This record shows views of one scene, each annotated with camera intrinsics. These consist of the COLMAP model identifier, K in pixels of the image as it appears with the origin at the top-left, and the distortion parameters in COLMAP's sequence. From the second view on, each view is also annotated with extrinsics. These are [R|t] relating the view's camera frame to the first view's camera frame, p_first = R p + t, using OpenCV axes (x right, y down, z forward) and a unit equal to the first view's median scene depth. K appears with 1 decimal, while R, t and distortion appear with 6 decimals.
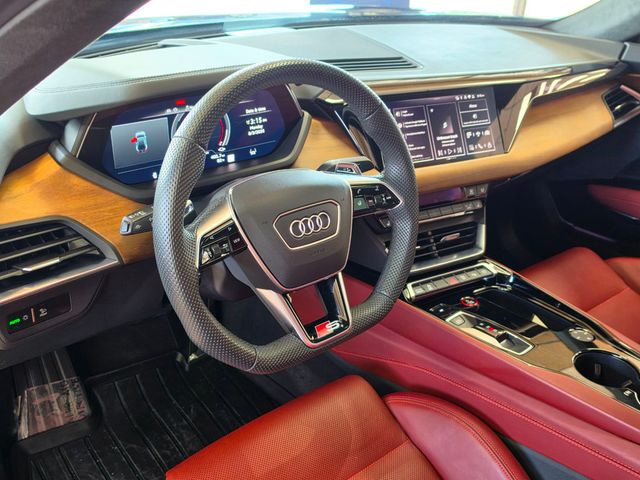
lens RADIAL K [[639.2, 0, 319.3], [0, 639.2, 239.1], [0, 0, 1]] dist [0.090950, 0.000000]
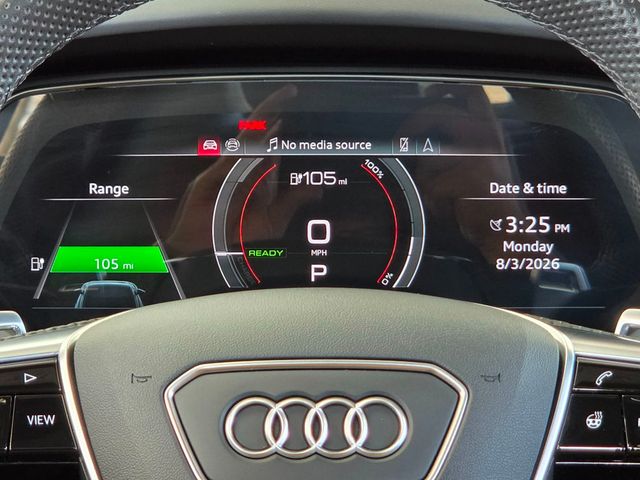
lens RADIAL K [[2132.9, 0, 320.0], [0, 2132.9, 240.3], [0, 0, 1]] dist [-0.762175, 0.000000]
pose [[0.775295, 0.011476, -0.631495, 0.927828], [-0.258499, 0.918025, -0.300679, 0.292690], [0.576278, 0.396356, 0.714707, 0.530545]]
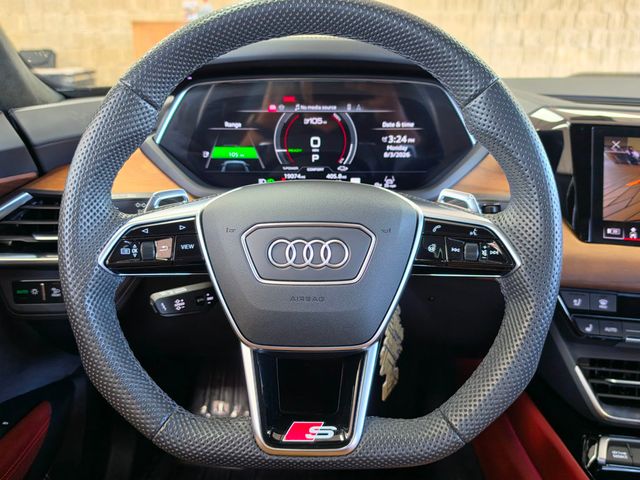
lens RADIAL K [[560.2, 0, 318.9], [0, 560.2, 246.4], [0, 0, 1]] dist [0.016872, -0.012745]
pose [[0.766770, 0.169930, -0.619022, 0.545058], [-0.263544, 0.962641, -0.062188, 0.004010], [0.585328, 0.210824, 0.782908, 0.961067]]
